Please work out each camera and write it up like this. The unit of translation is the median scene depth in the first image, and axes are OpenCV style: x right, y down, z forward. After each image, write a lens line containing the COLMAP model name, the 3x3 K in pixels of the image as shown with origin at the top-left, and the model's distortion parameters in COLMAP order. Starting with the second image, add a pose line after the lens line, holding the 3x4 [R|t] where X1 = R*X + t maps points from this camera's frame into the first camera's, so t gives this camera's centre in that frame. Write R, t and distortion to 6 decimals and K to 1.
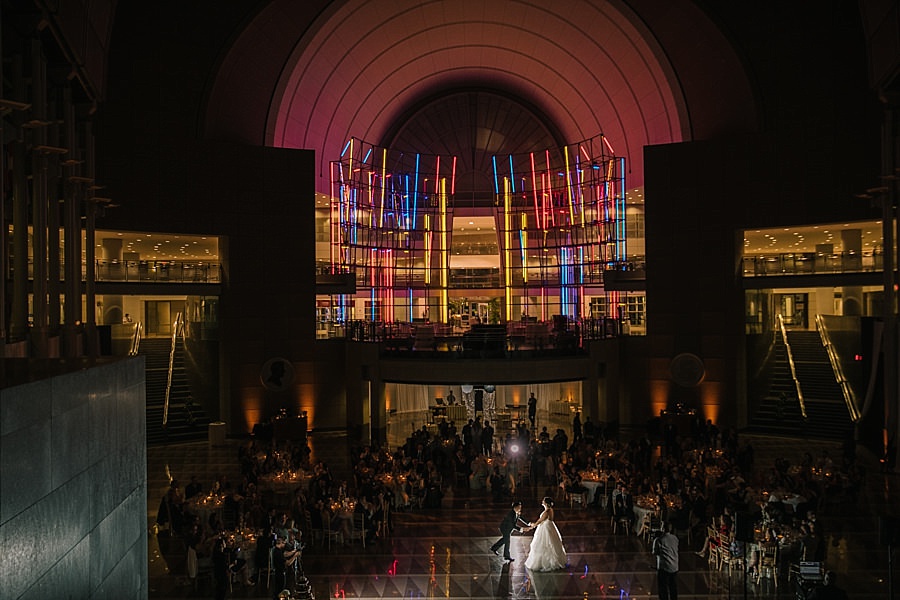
lens RADIAL K [[774.6, 0, 450.0], [0, 774.6, 300.0], [0, 0, 1]] dist [-0.000633, -0.000869]
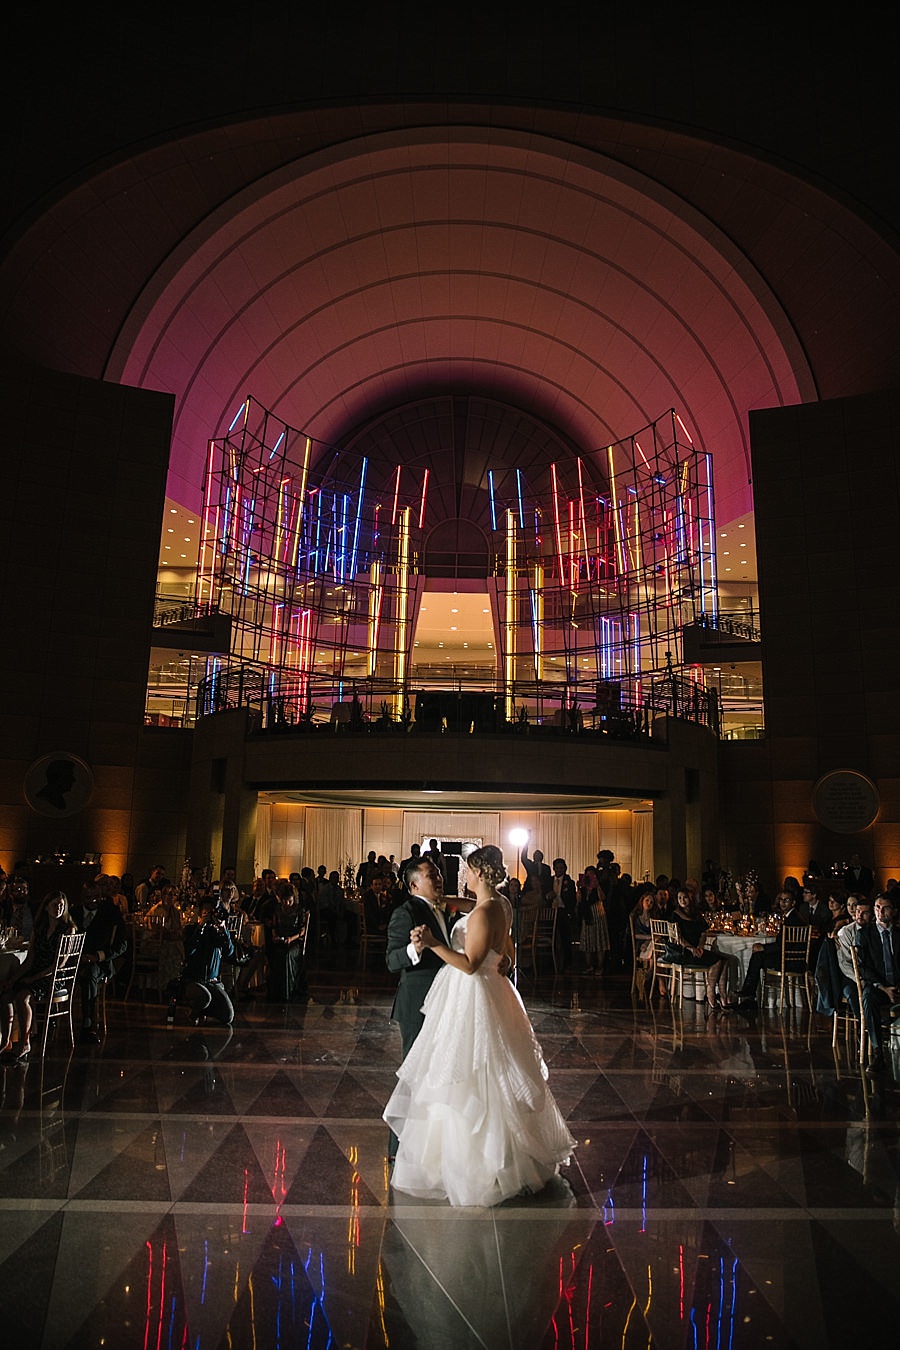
lens RADIAL K [[935.9, 0, 470.4], [0, 935.9, 675.1], [0, 0, 1]] dist [-0.047004, -0.000285]
pose [[0.998937, 0.035946, 0.028848, 0.025447], [-0.029291, 0.978361, -0.204821, 0.120678], [-0.035587, 0.203758, 0.978374, 0.316266]]
